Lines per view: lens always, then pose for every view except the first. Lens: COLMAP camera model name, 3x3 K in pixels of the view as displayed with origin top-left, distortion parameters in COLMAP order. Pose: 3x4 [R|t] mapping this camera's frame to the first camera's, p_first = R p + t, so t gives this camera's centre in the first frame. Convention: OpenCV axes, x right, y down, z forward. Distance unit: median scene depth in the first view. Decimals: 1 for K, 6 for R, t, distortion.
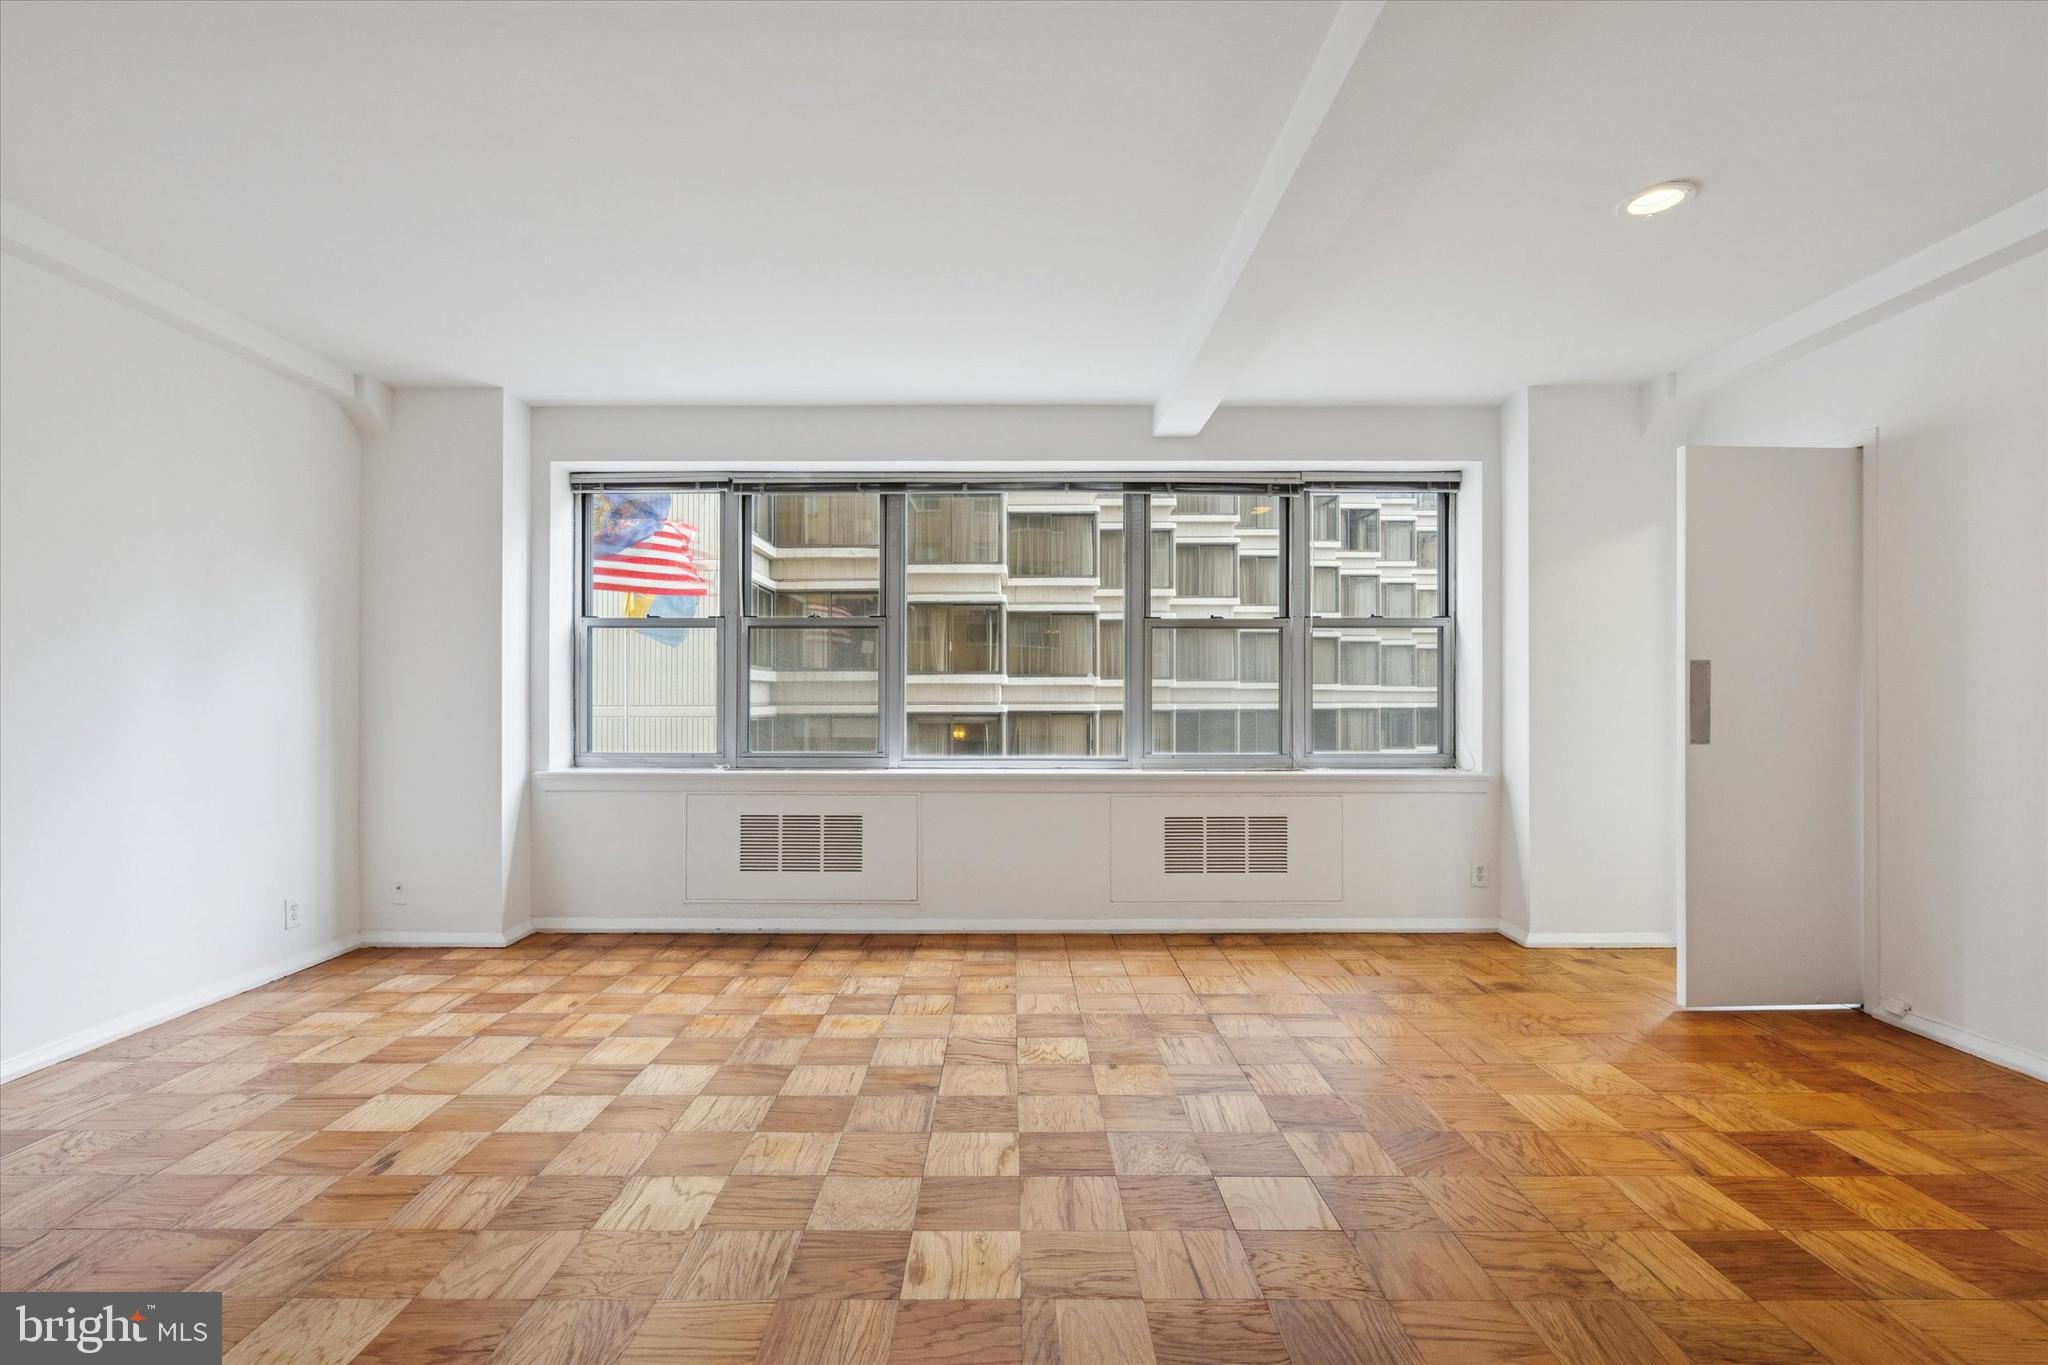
lens RADIAL K [[932.5, 0, 1017.0], [0, 932.5, 703.7], [0, 0, 1]] dist [-0.002839, 0.001317]
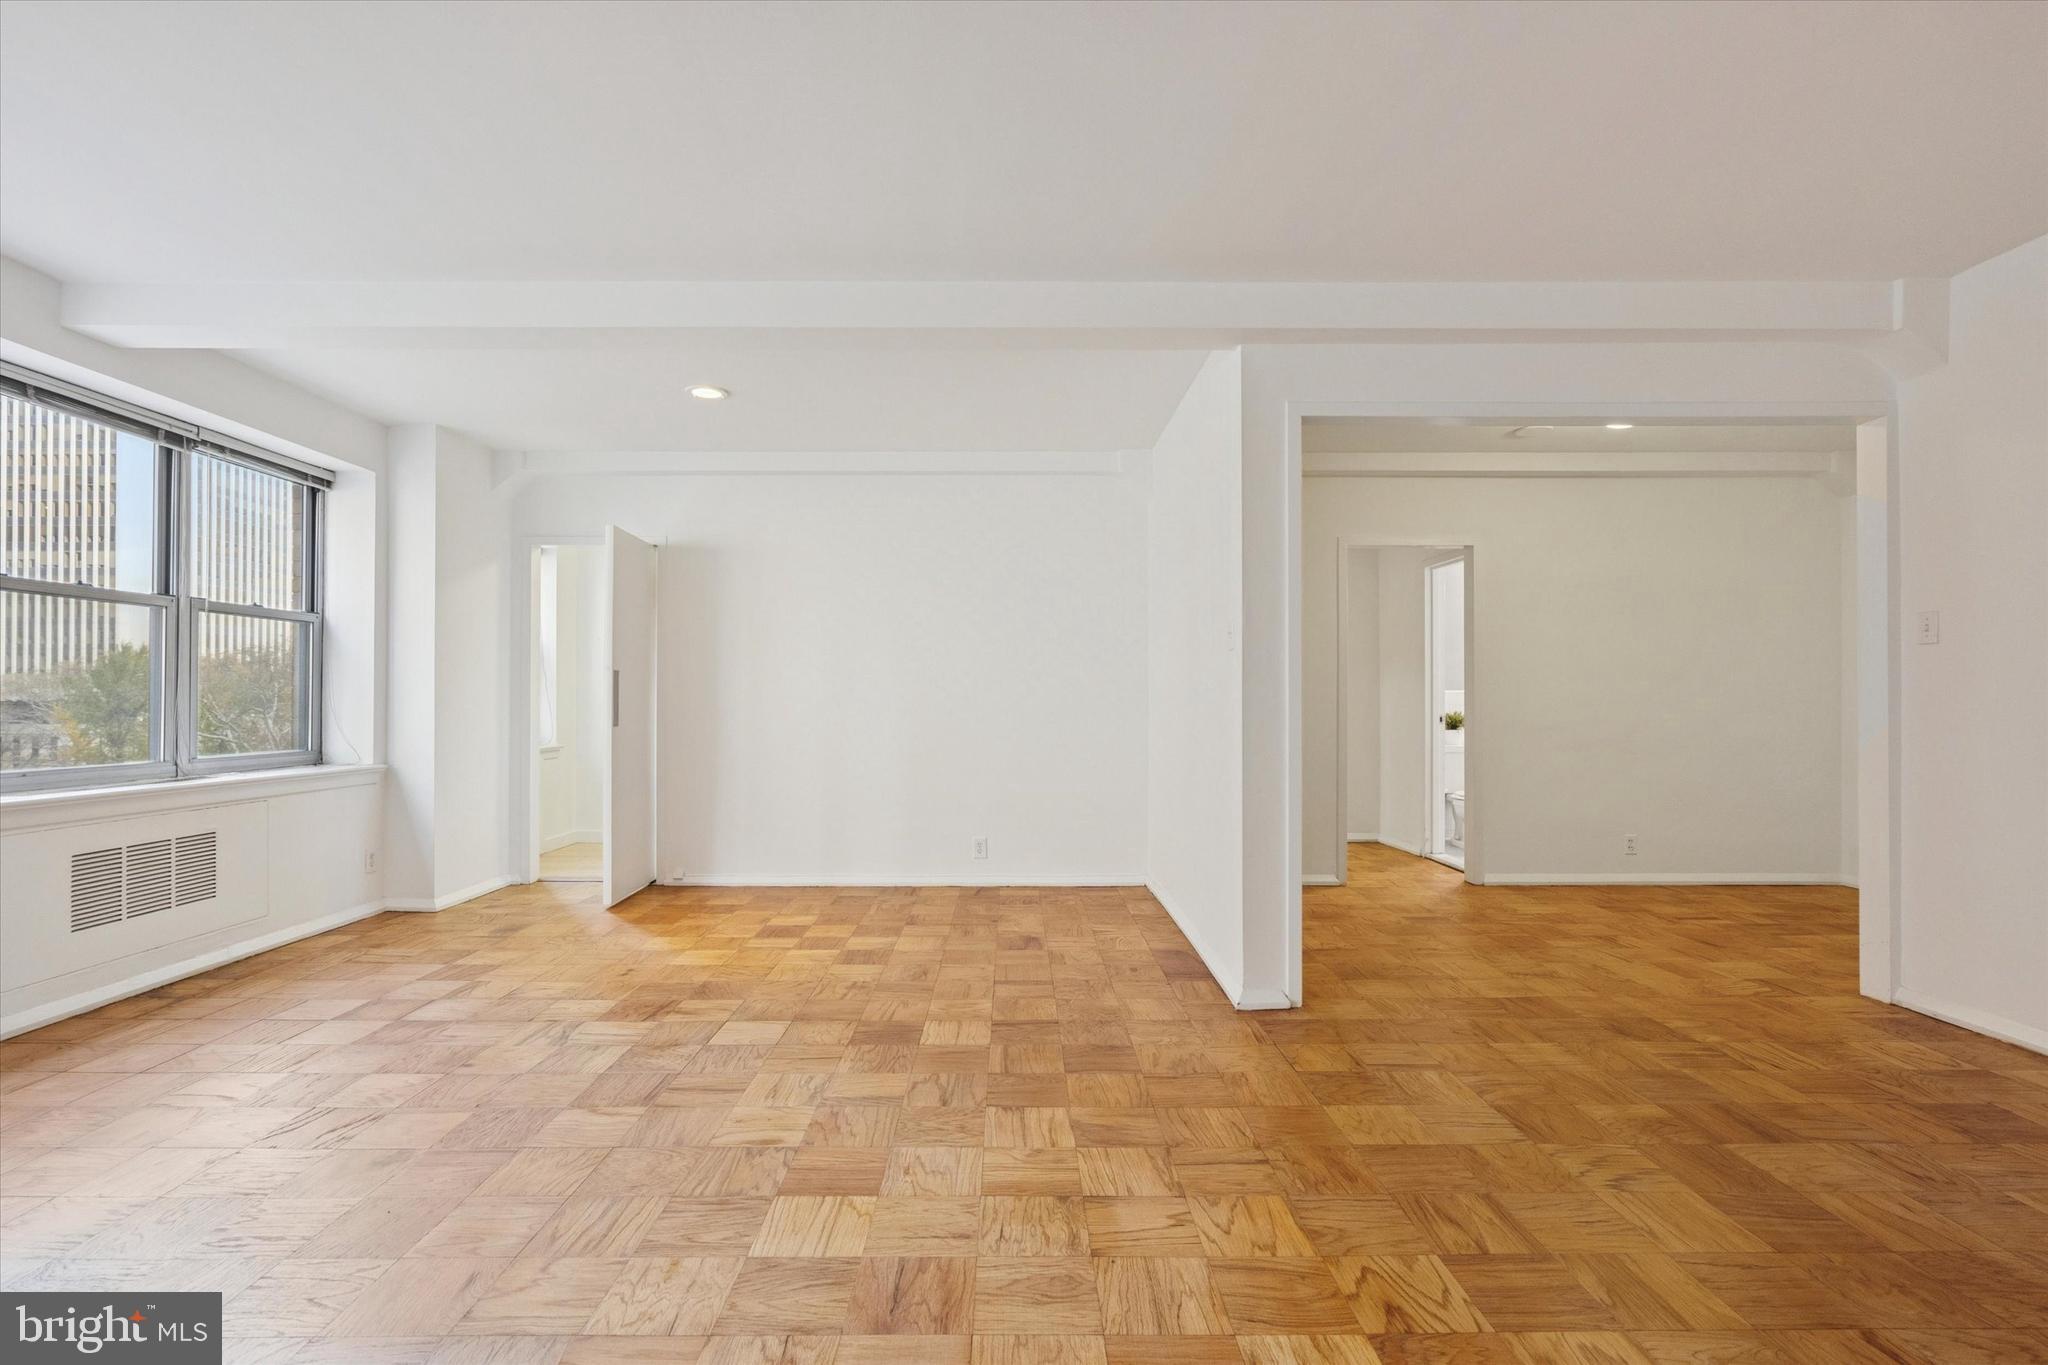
lens RADIAL K [[932.5, 0, 1008.5], [0, 932.5, 693.4], [0, 0, 1]] dist [-0.002839, 0.001317]
pose [[0.003732, 0.009223, 0.999950, -0.567589], [0.003032, 0.999953, -0.009235, 0.004996], [-0.999988, 0.003066, 0.003704, 0.273846]]
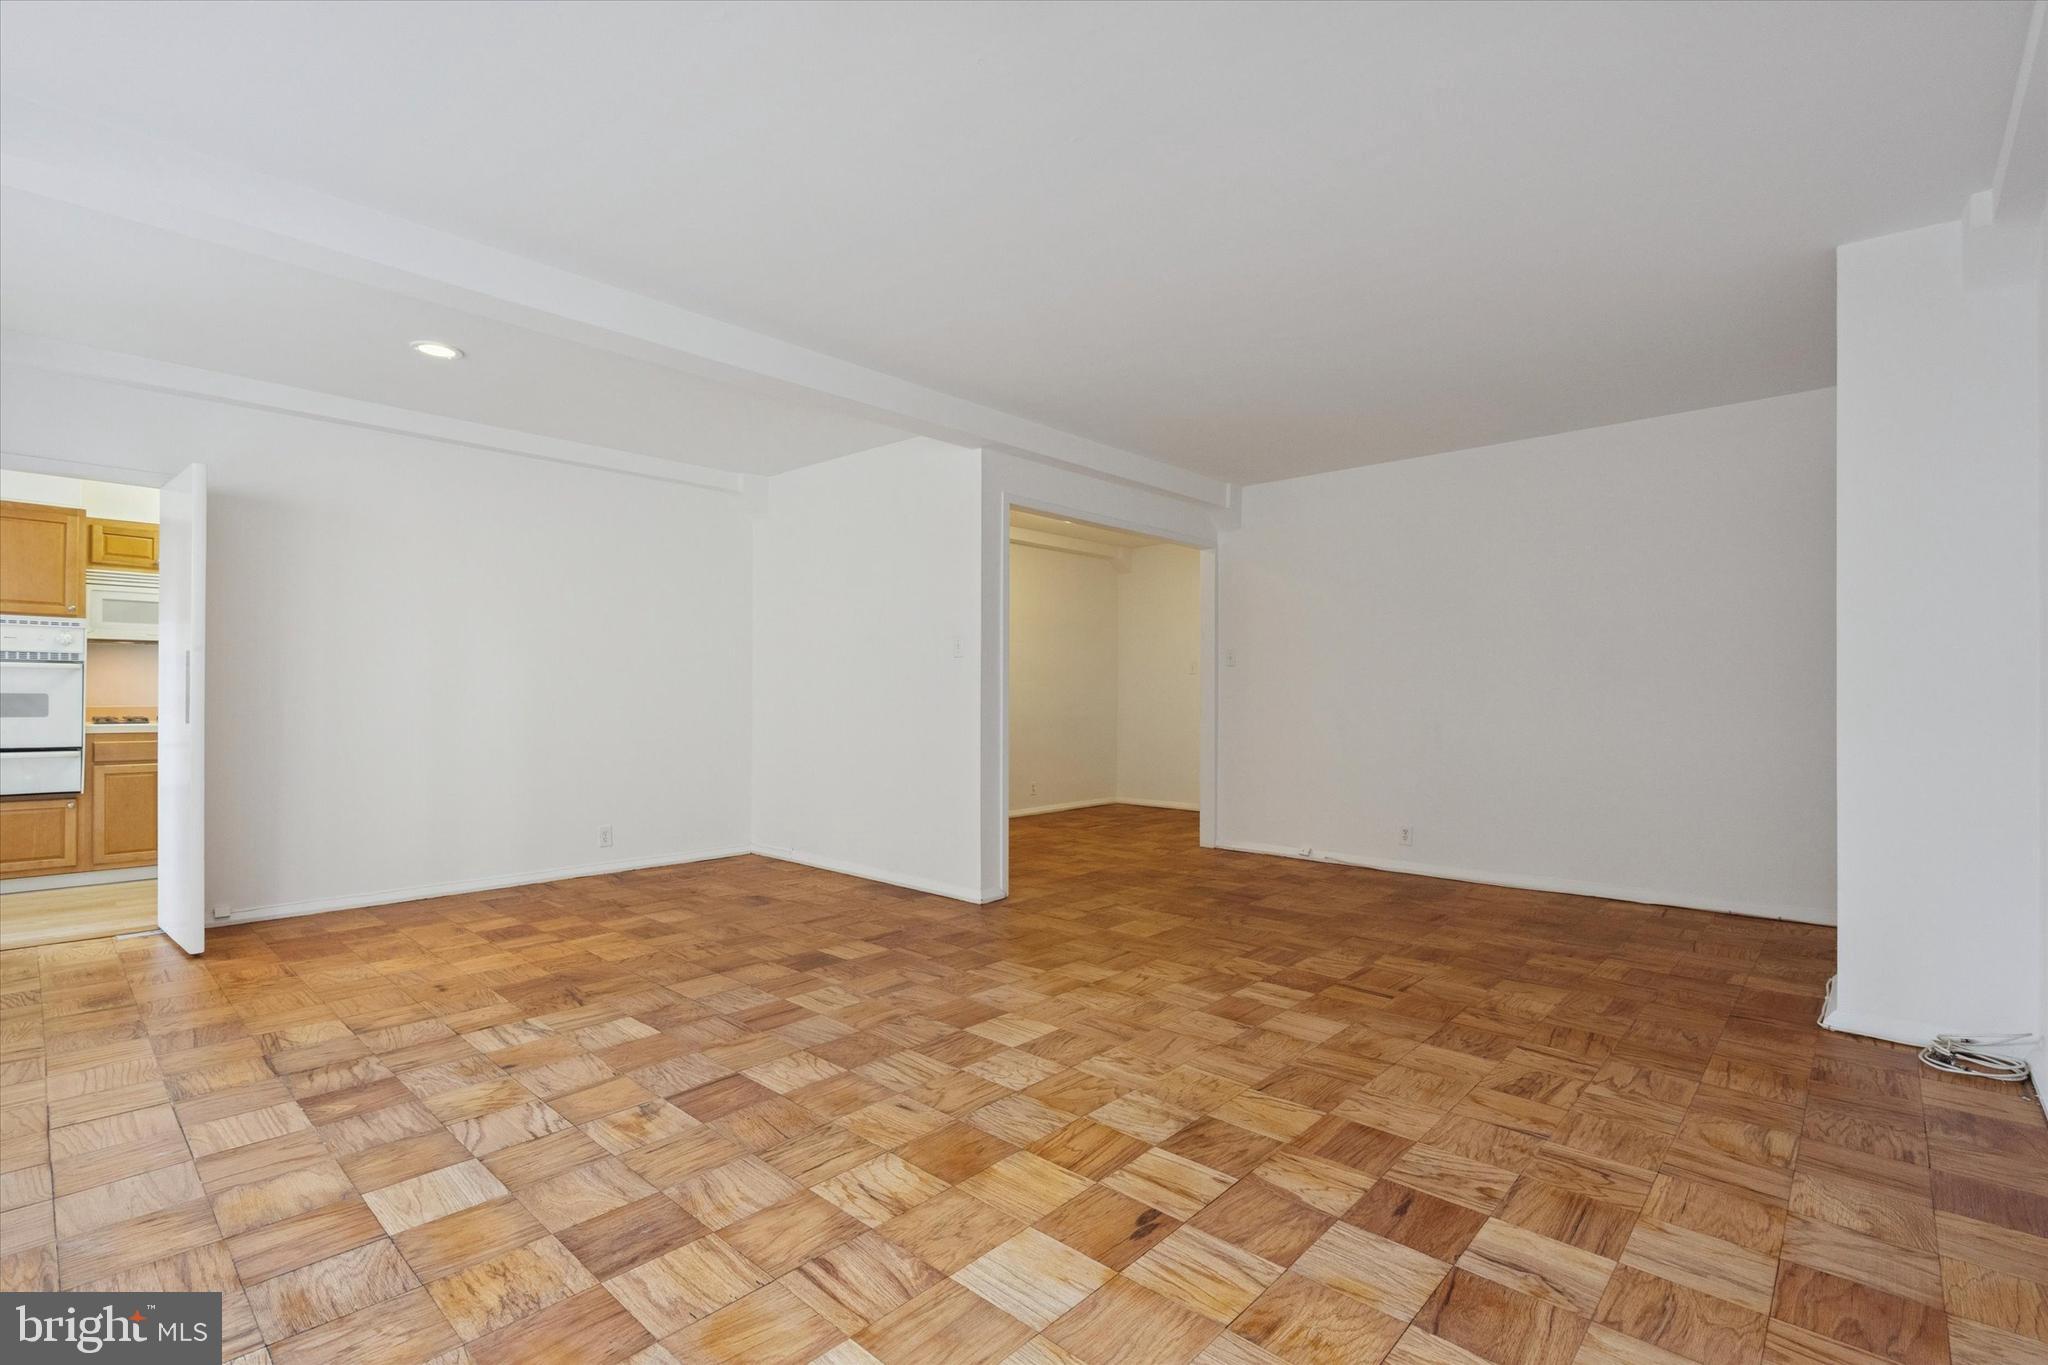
lens RADIAL K [[932.5, 0, 1007.8], [0, 932.5, 699.8], [0, 0, 1]] dist [-0.002839, 0.001317]
pose [[-0.723826, -0.003674, 0.689972, -0.594086], [0.000523, 0.999983, 0.005874, 0.006160], [-0.689982, 0.004612, -0.723812, 0.861010]]
